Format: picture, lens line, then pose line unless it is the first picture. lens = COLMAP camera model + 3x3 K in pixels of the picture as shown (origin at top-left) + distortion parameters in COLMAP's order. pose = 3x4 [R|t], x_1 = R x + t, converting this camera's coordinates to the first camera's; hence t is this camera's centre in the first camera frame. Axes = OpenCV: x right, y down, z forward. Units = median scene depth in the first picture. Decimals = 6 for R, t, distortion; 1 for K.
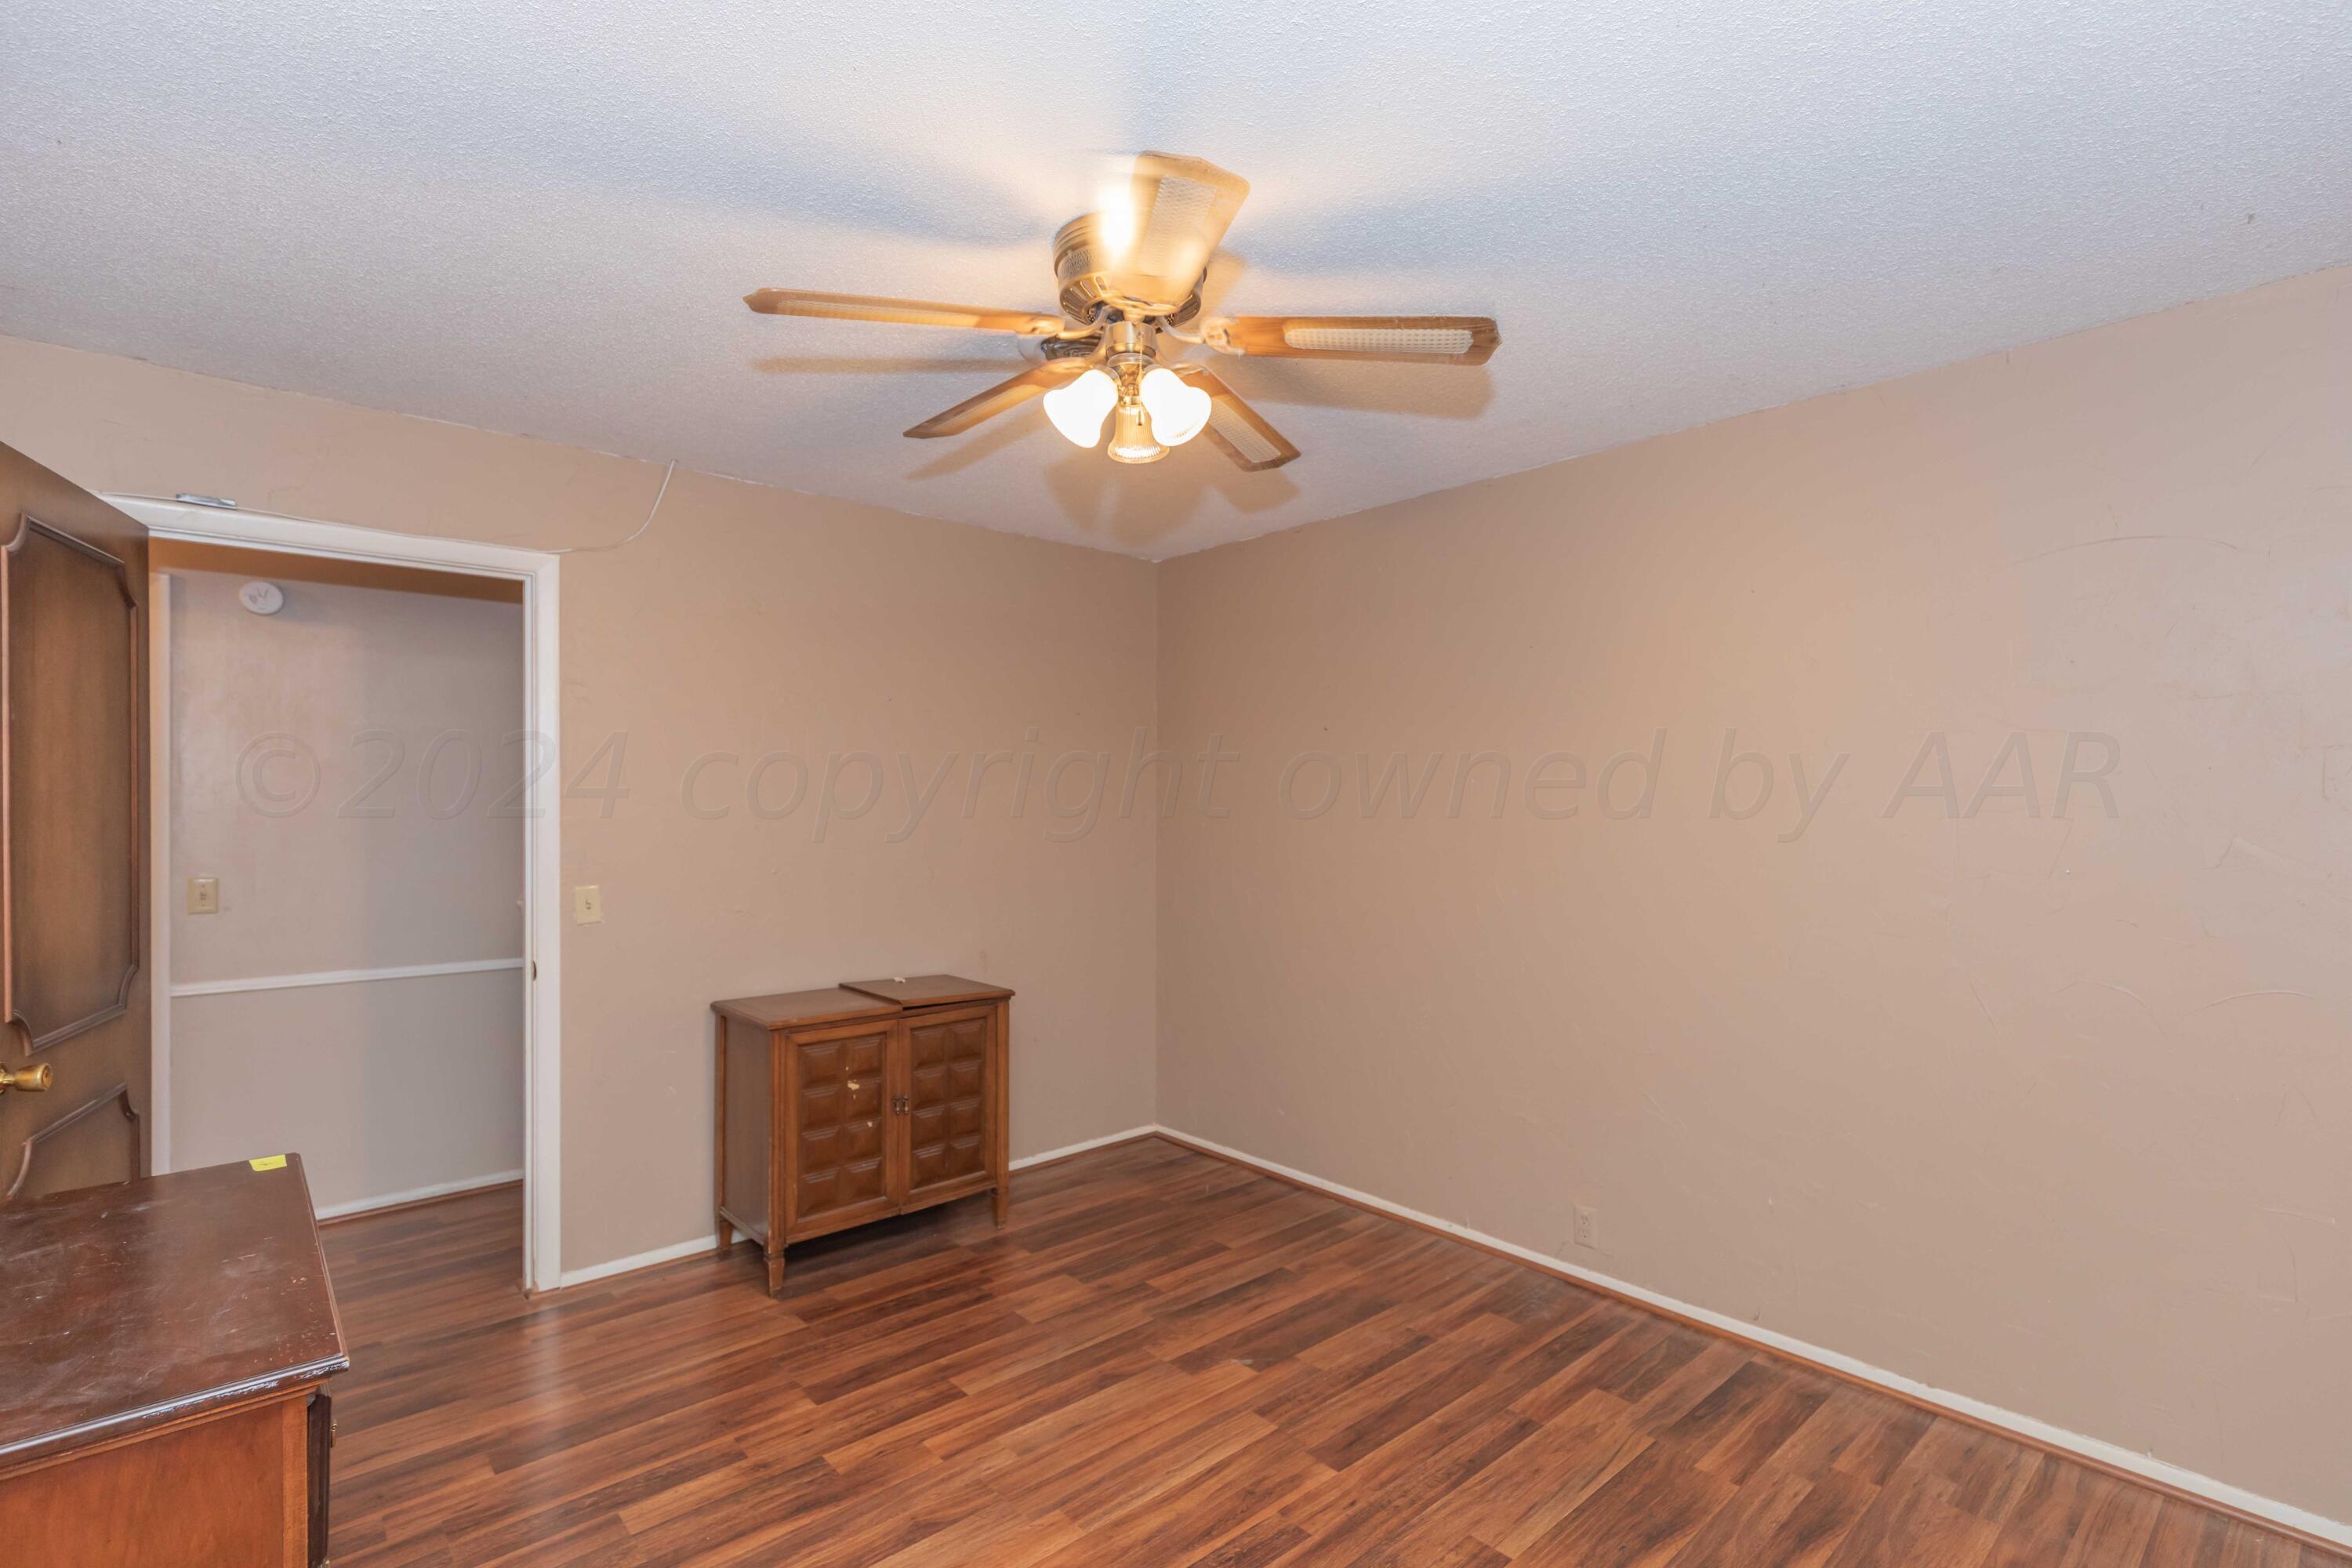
lens RADIAL K [[1102.0, 0, 1179.1], [0, 1102.0, 793.9], [0, 0, 1]] dist [0.010282, -0.003094]
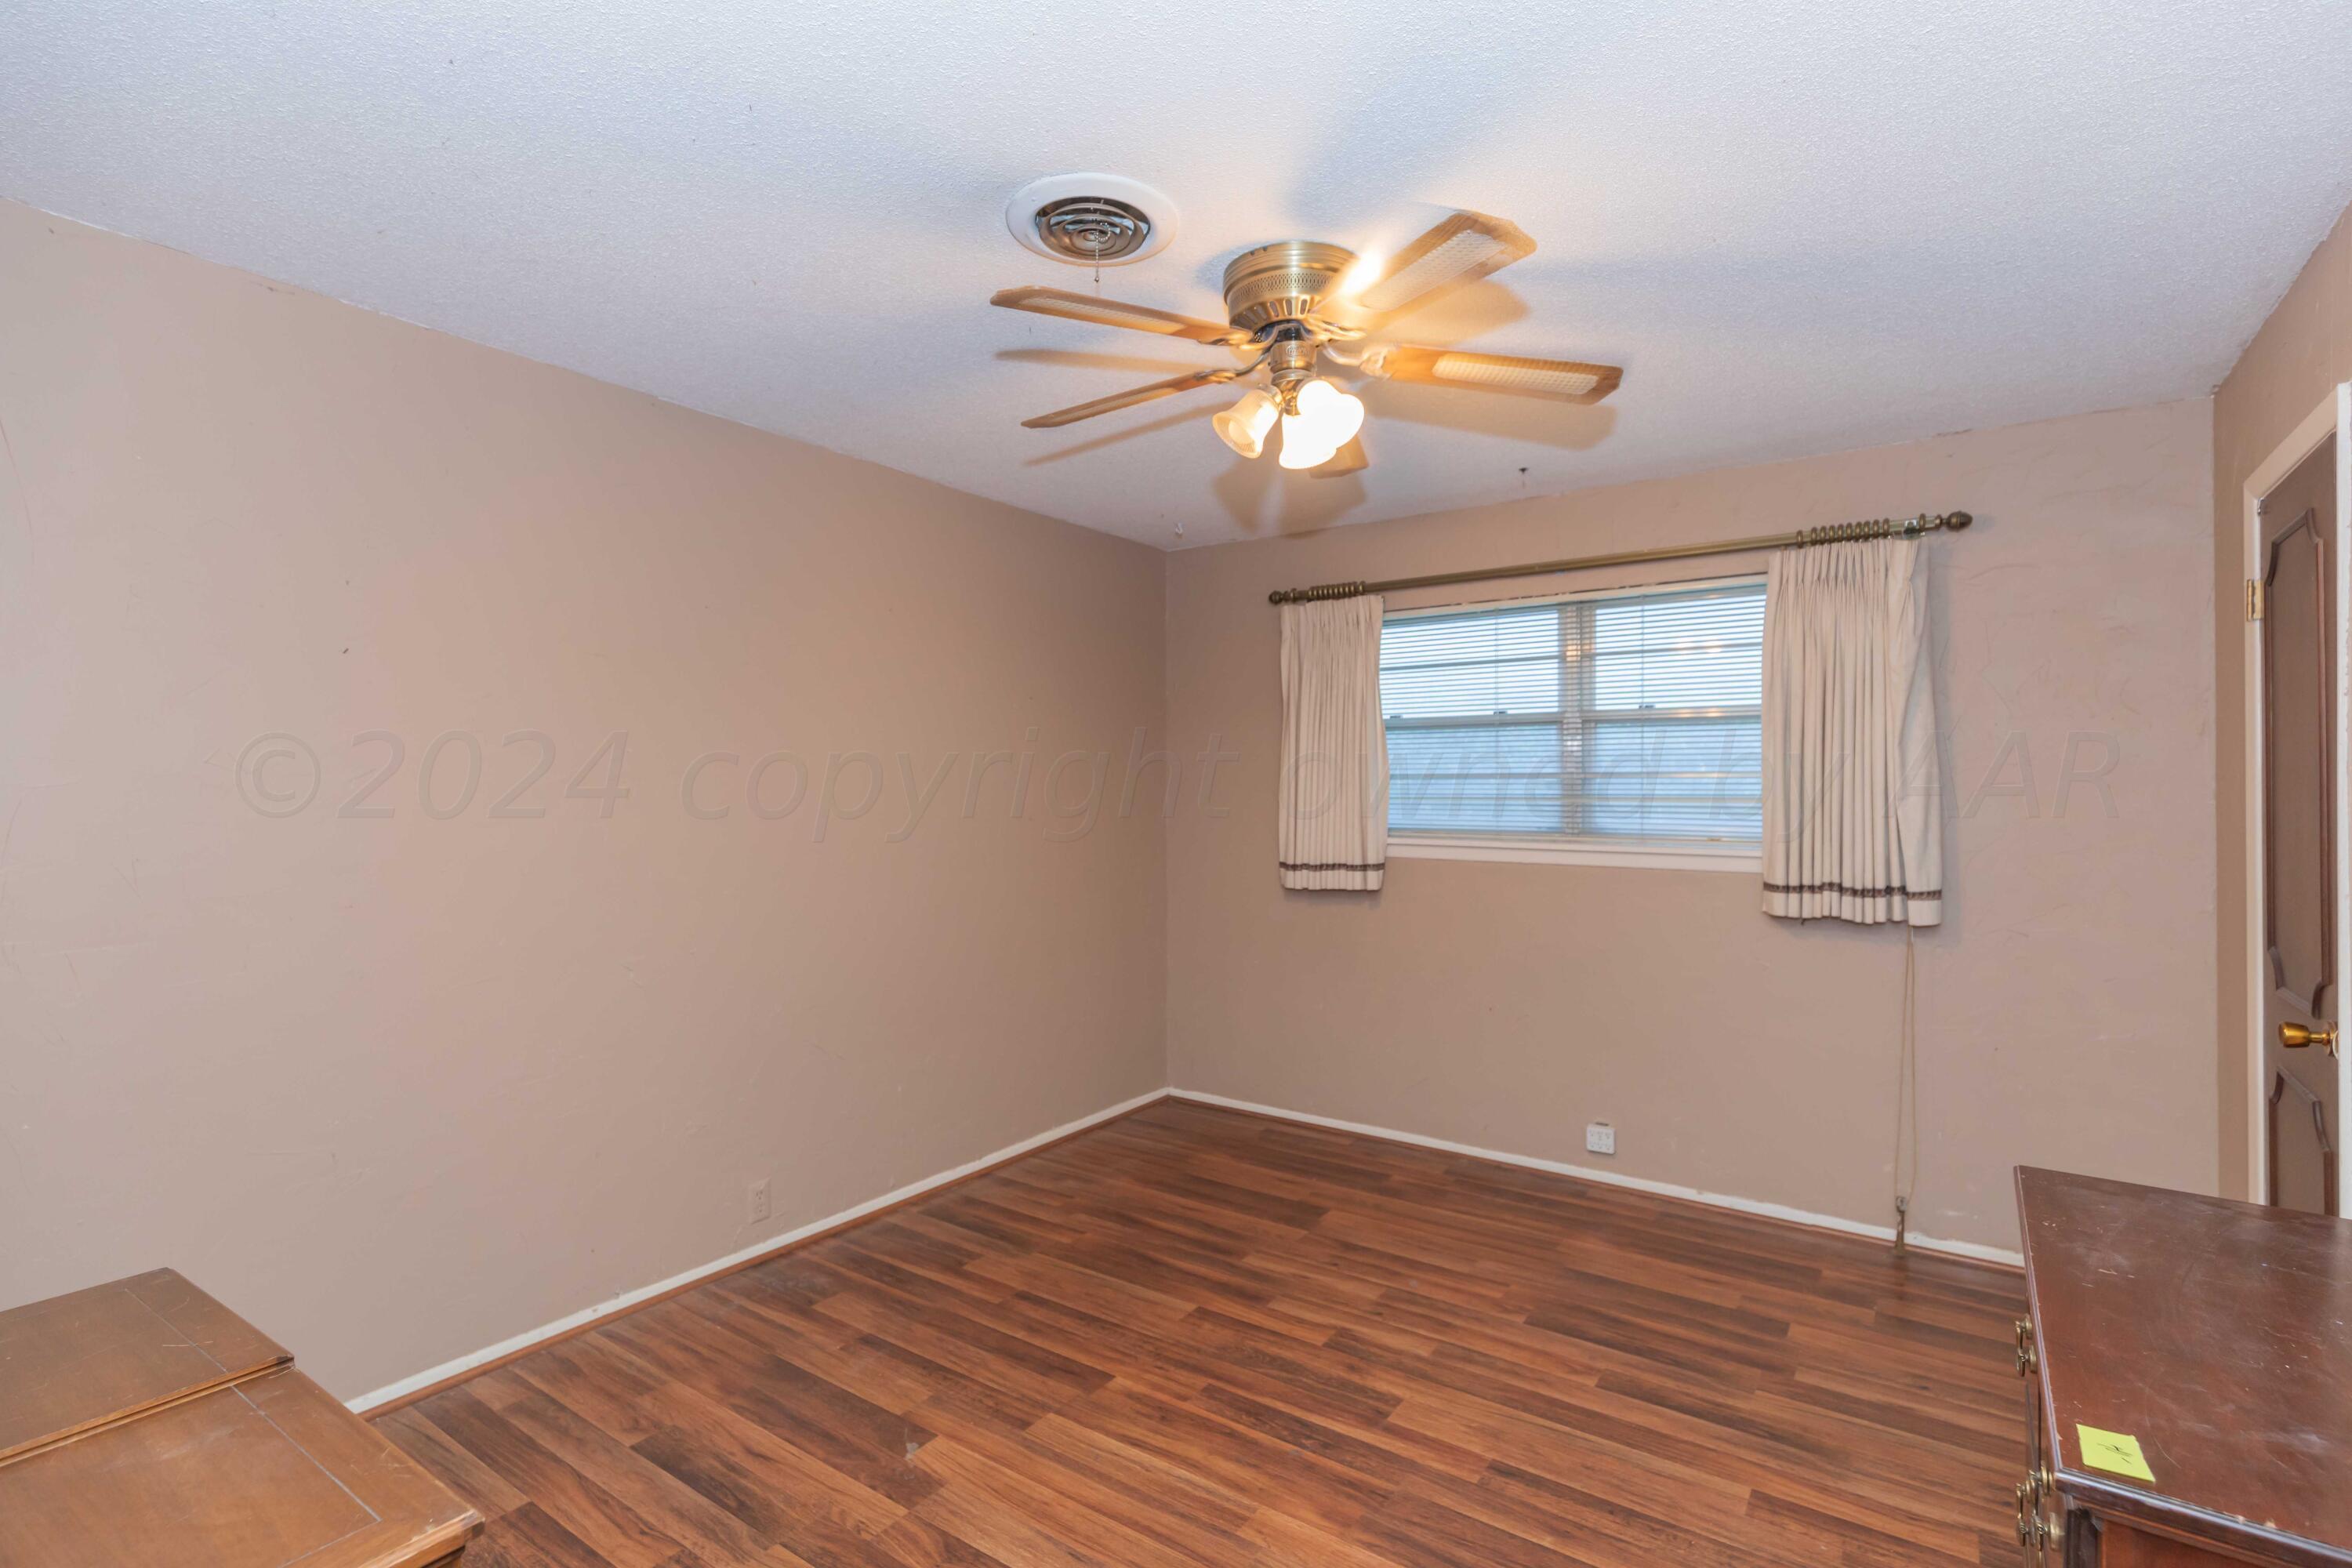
lens RADIAL K [[1102.0, 0, 1180.4], [0, 1102.0, 779.7], [0, 0, 1]] dist [0.010282, -0.003094]
pose [[-0.231356, 0.002063, 0.972867, -0.837840], [-0.008318, 0.999957, -0.004099, 0.018308], [-0.972833, -0.009041, -0.231329, 1.060635]]
